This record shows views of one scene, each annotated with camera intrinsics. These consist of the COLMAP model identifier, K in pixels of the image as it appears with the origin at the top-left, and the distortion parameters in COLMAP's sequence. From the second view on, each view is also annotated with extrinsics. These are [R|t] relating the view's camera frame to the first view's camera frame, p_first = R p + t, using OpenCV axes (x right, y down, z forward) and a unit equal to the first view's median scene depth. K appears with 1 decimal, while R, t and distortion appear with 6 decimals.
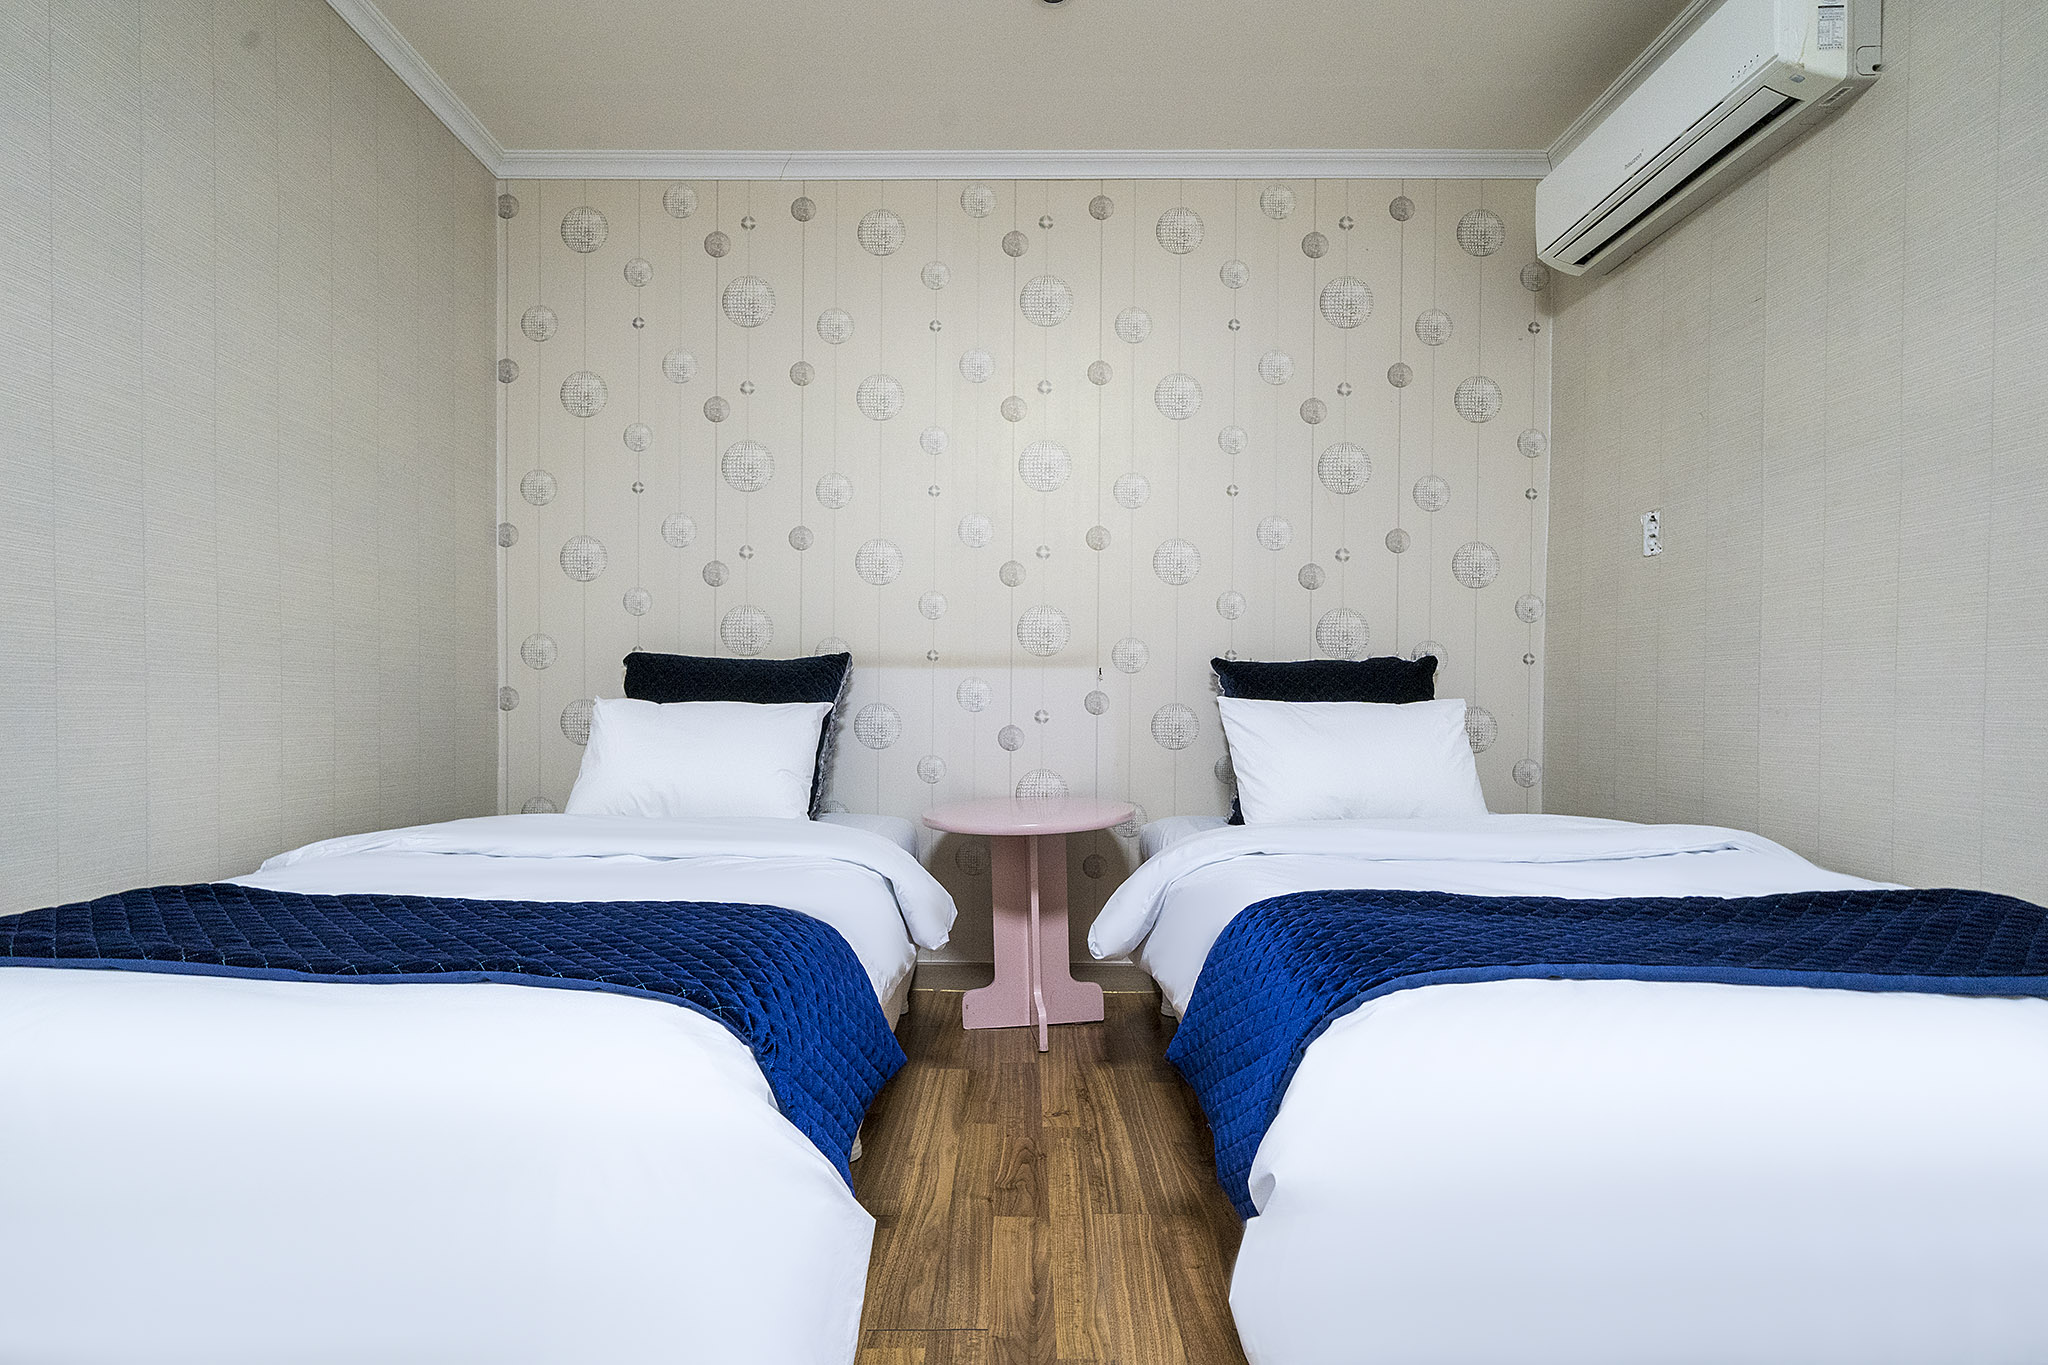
lens RADIAL K [[914.1, 0, 1012.0], [0, 914.1, 714.5], [0, 0, 1]] dist [0.000491, -0.000434]
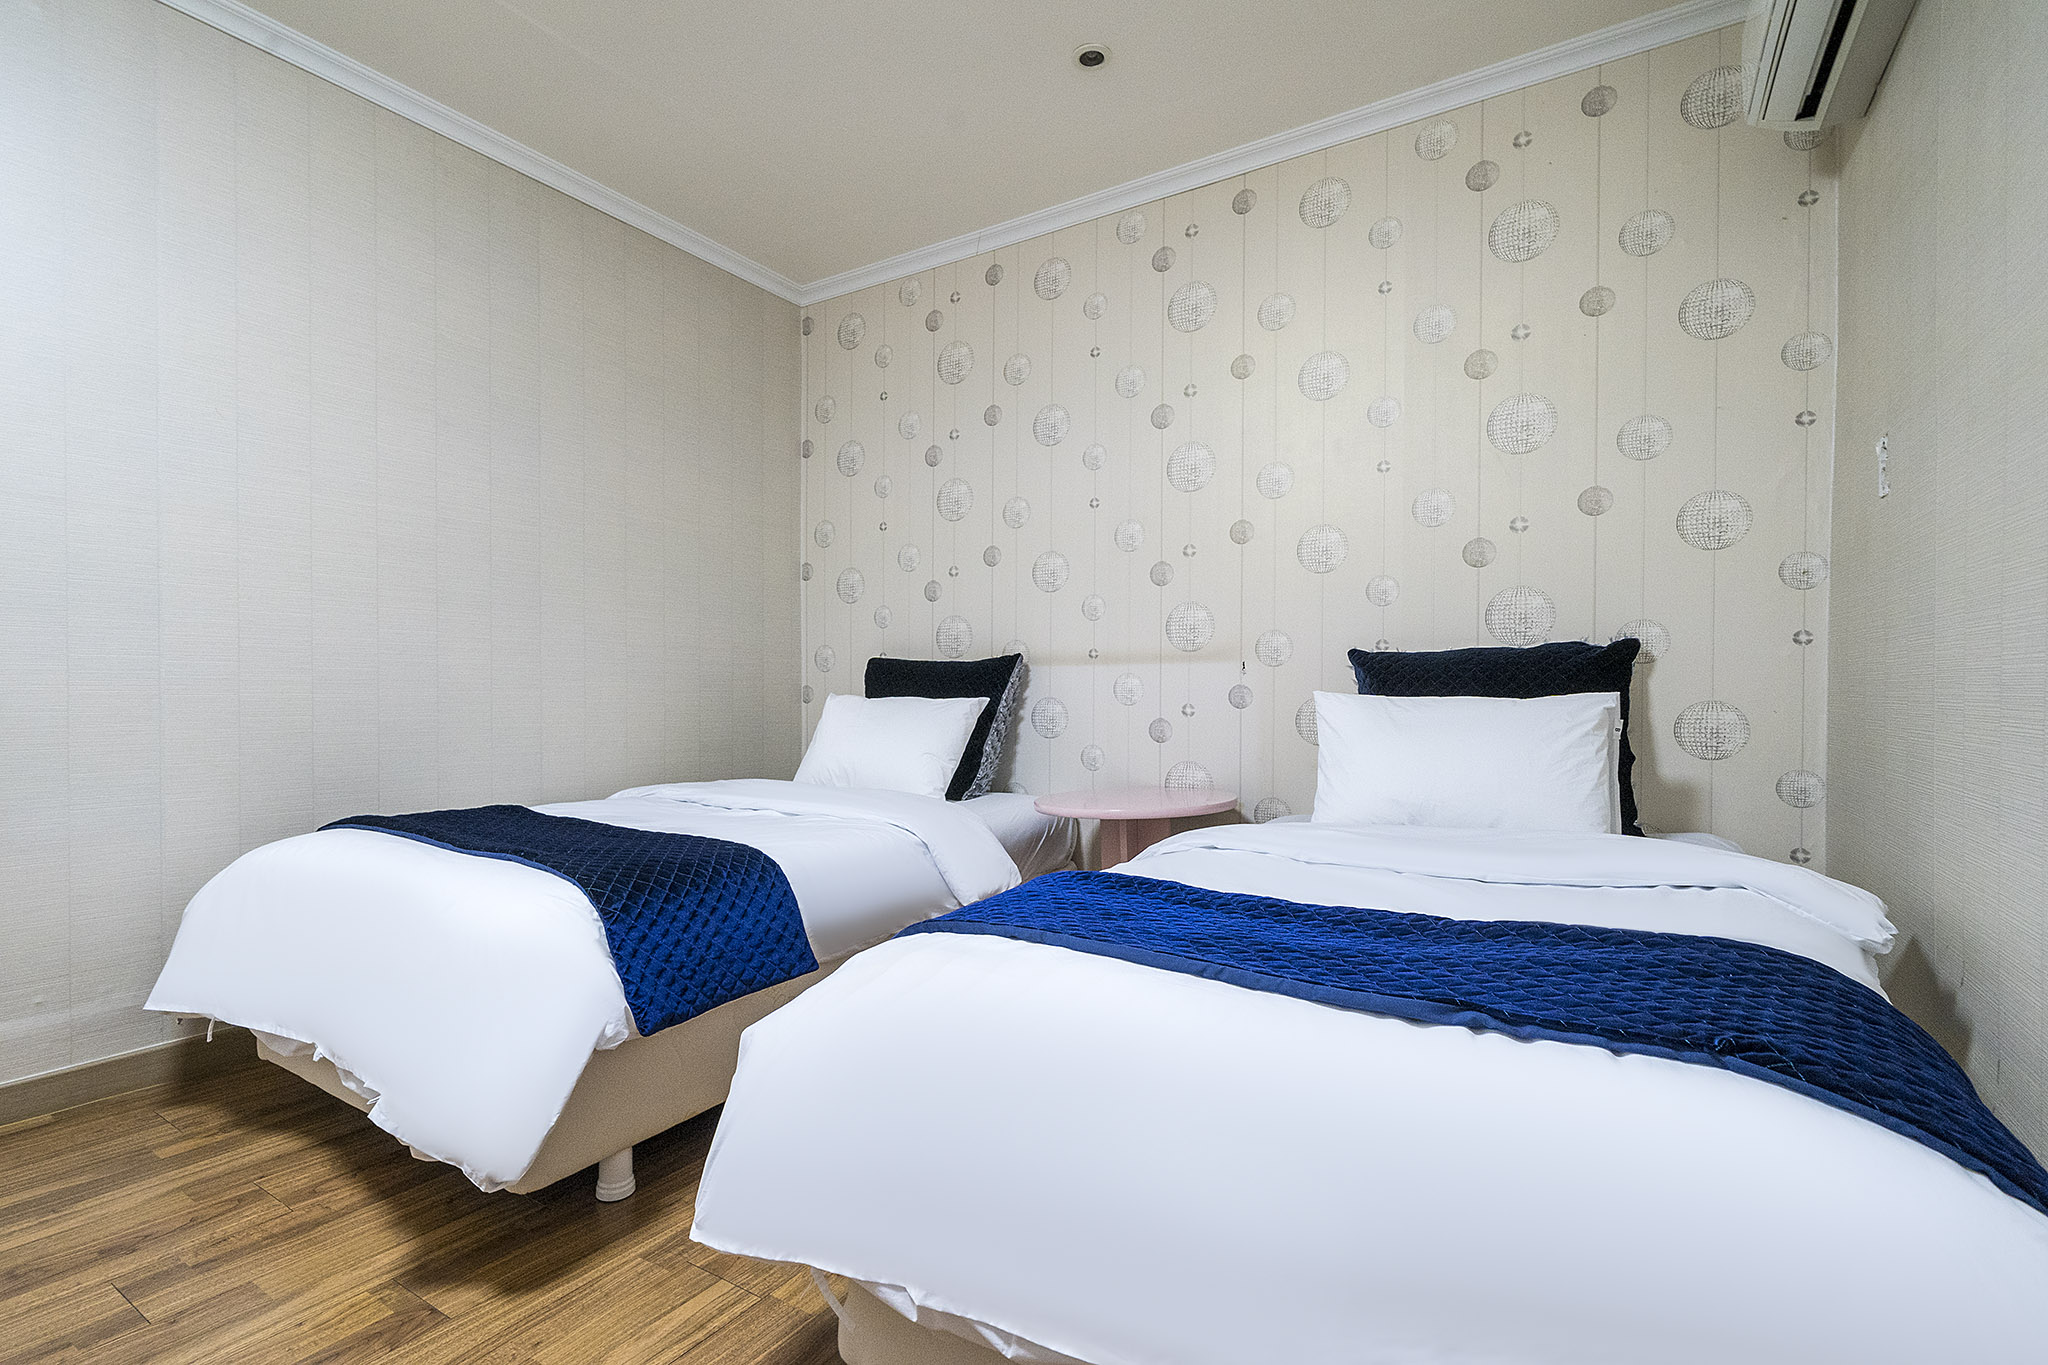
lens RADIAL K [[994.6, 0, 1033.1], [0, 994.6, 689.9], [0, 0, 1]] dist [0.002773, 0.000774]
pose [[0.839289, -0.004942, -0.543663, 0.497554], [0.000216, 0.999962, -0.008756, -0.010778], [0.543685, 0.007231, 0.839258, -0.036382]]
